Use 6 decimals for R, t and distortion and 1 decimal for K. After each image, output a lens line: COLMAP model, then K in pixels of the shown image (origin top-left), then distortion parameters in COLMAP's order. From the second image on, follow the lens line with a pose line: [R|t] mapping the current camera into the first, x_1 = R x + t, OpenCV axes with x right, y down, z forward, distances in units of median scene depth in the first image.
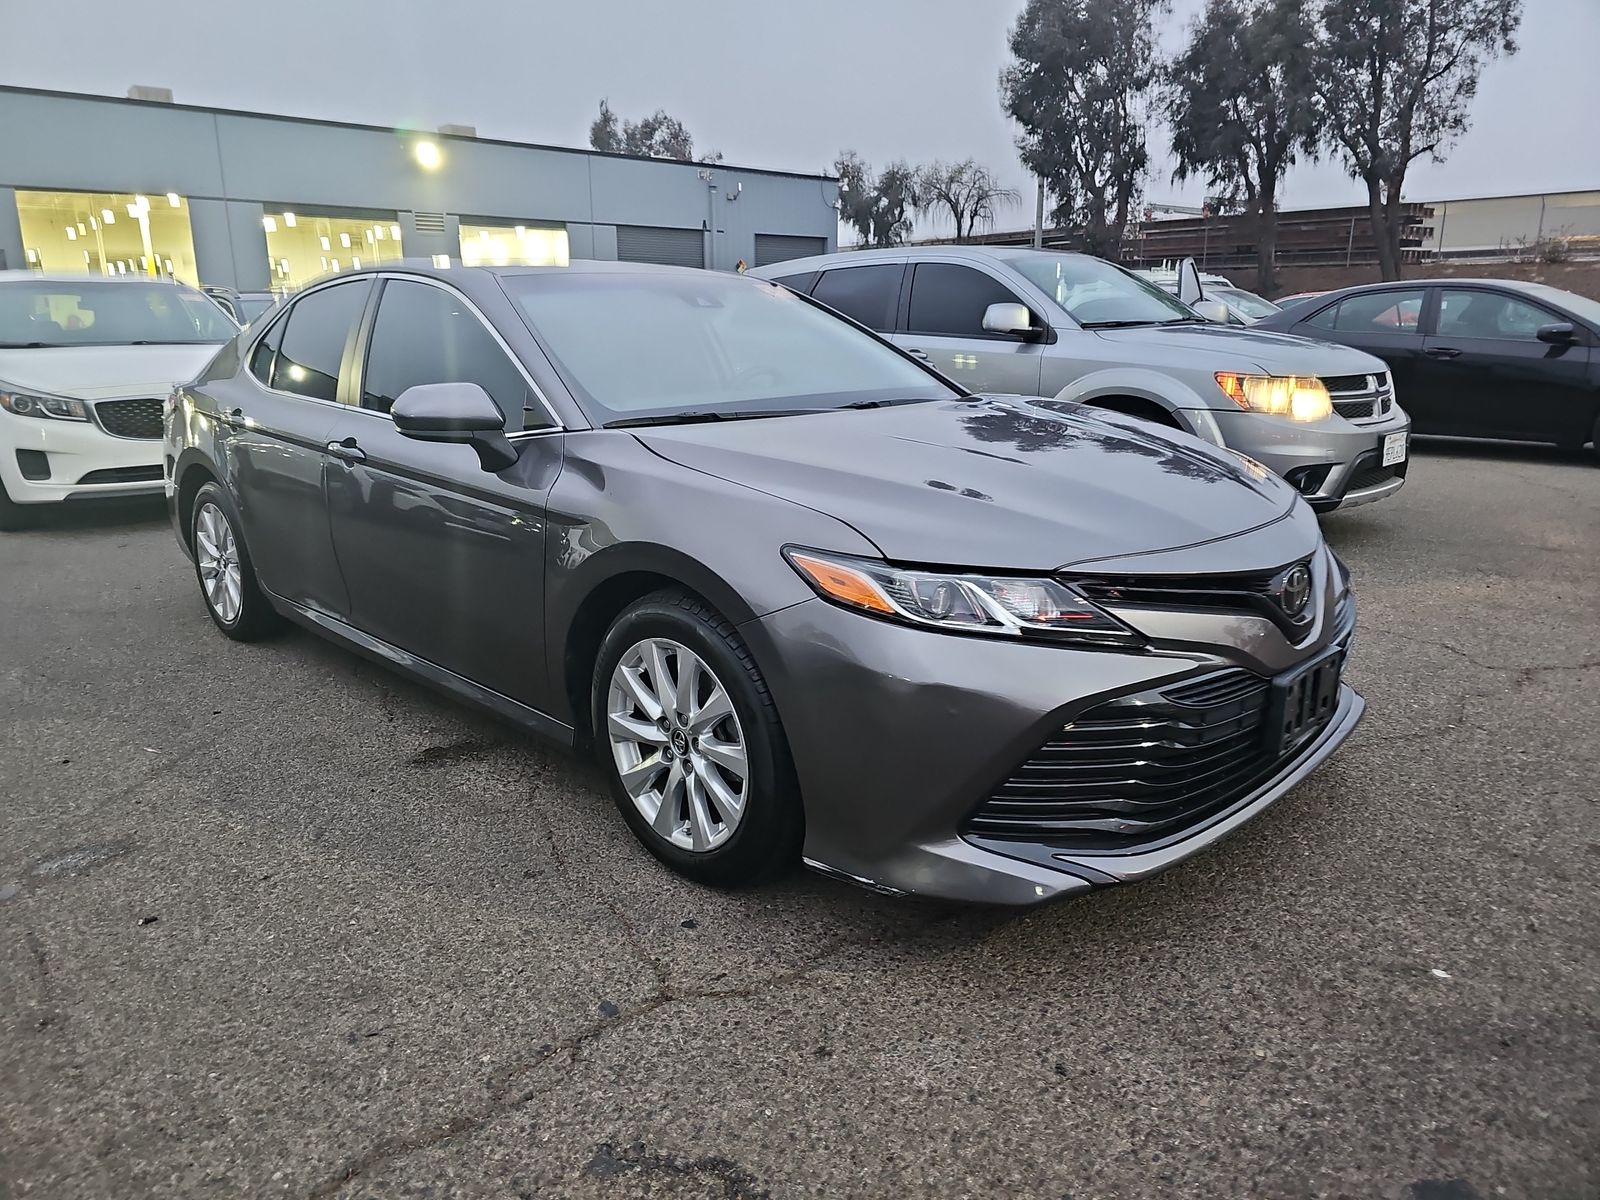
lens RADIAL K [[1062.0, 0, 792.9], [0, 1062.0, 596.3], [0, 0, 1]] dist [0.050686, -0.044238]
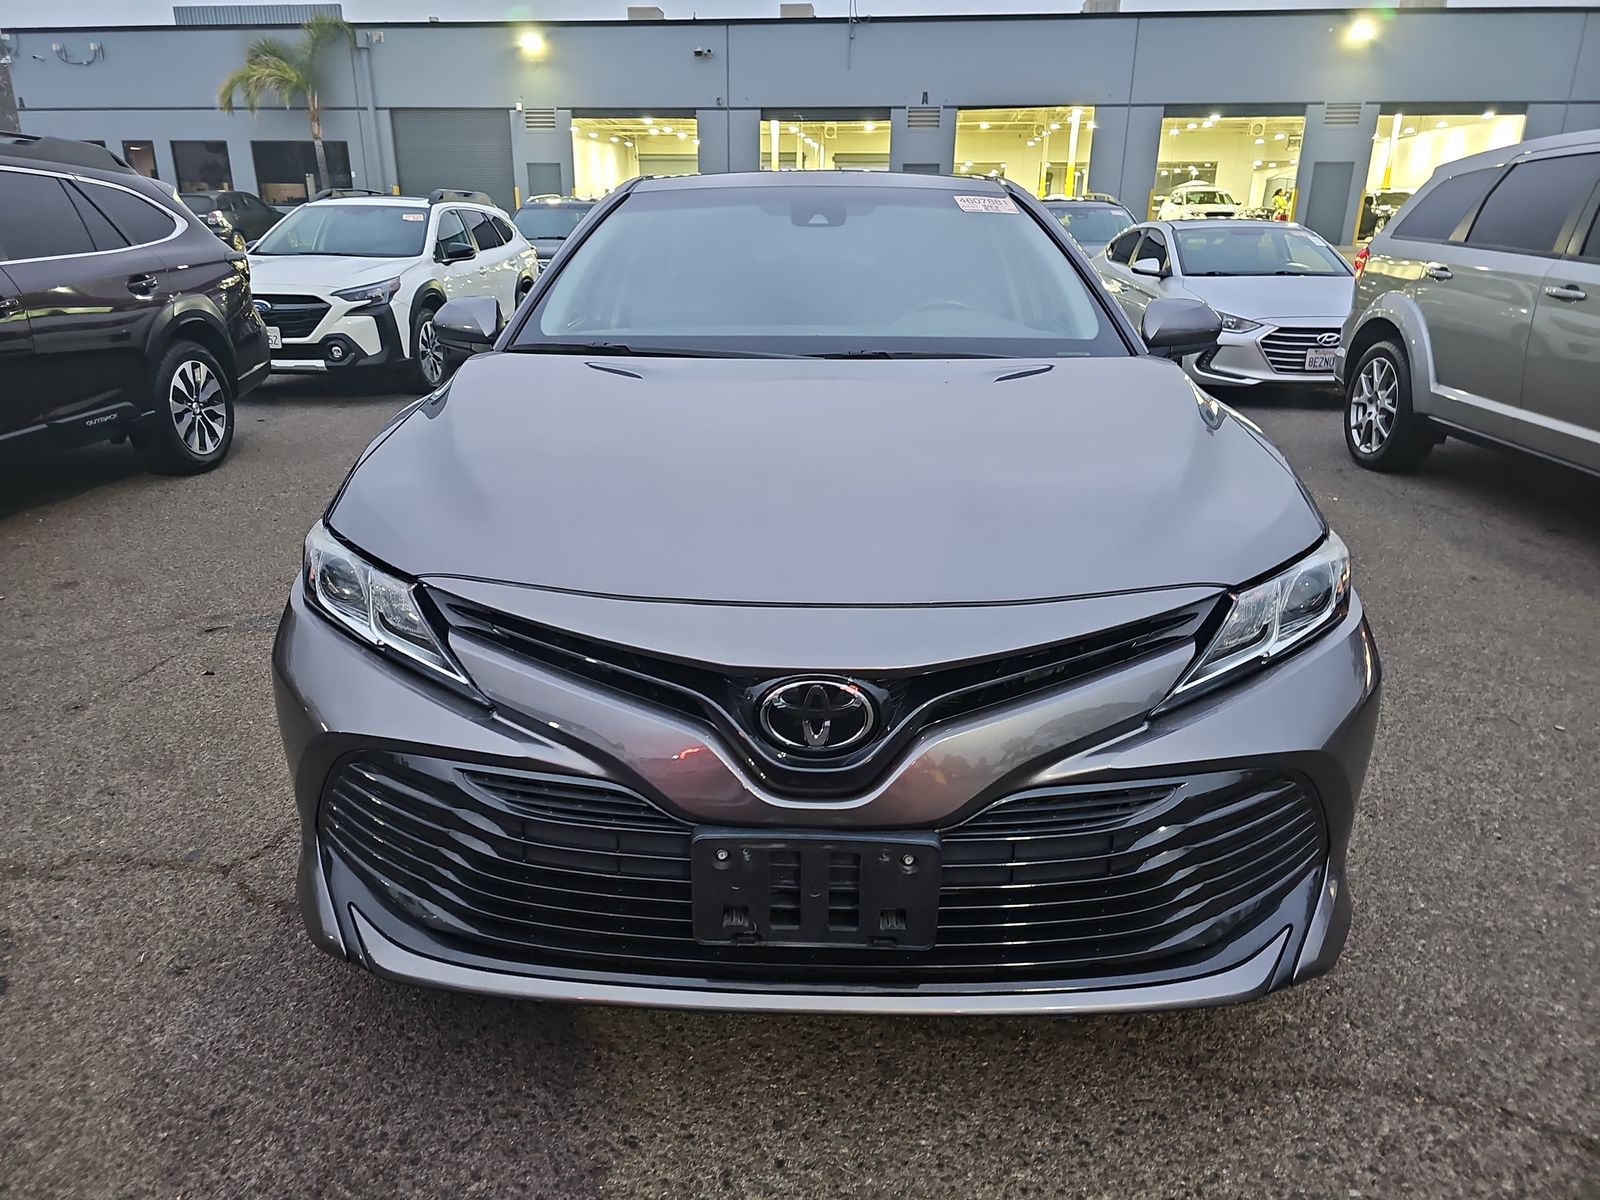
lens RADIAL K [[1054.8, 0, 799.9], [0, 1054.8, 677.7], [0, 0, 1]] dist [-0.005482, -0.004003]
pose [[0.674131, 0.293147, -0.677947, 0.872161], [-0.188327, 0.955749, 0.226002, -0.153920], [0.714199, -0.024679, 0.699508, 0.614968]]
